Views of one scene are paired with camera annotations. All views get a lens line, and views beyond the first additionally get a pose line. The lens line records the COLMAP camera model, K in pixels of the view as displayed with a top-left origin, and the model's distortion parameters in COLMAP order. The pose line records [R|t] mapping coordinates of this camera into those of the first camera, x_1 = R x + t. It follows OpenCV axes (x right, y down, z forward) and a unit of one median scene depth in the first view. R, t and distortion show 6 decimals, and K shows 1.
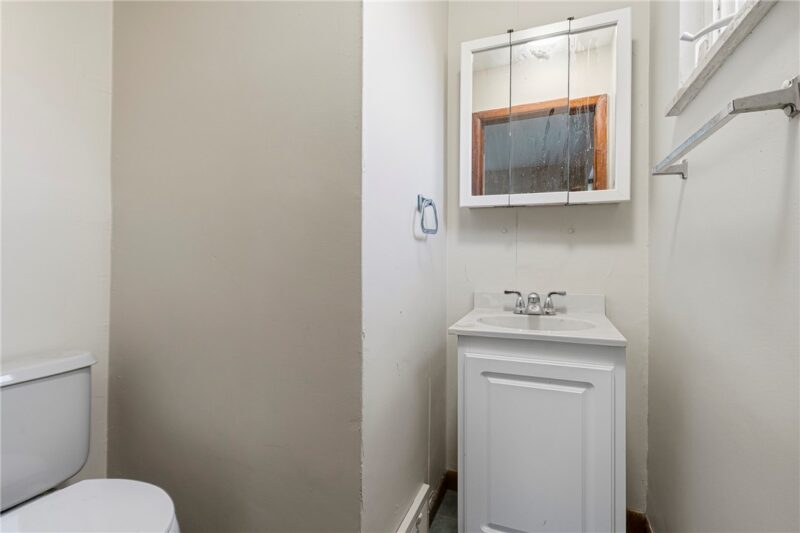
lens RADIAL K [[360.1, 0, 397.6], [0, 360.1, 267.7], [0, 0, 1]] dist [0.001055, 0.000568]
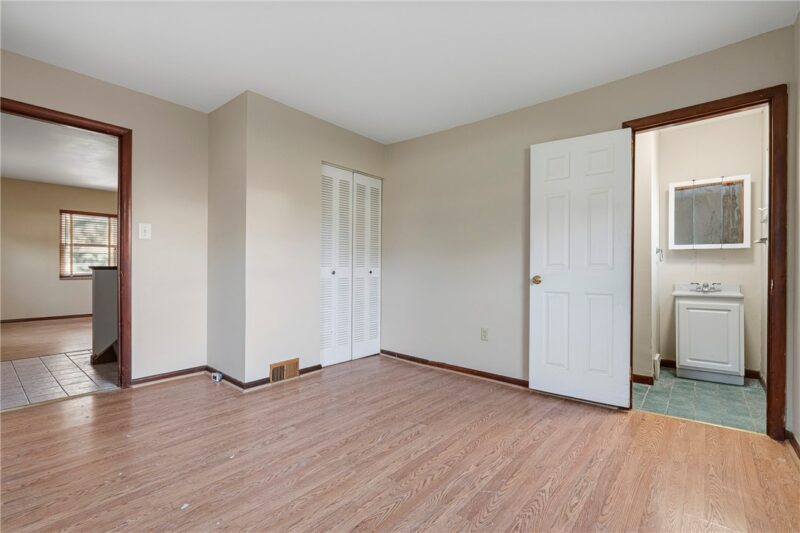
lens RADIAL K [[360.1, 0, 397.6], [0, 360.1, 267.7], [0, 0, 1]] dist [0.001055, 0.000568]
pose [[0.956050, 0.008224, -0.293087, -0.980584], [-0.015049, 0.999665, -0.021041, 0.045910], [0.292816, 0.024527, 0.955854, -2.129263]]
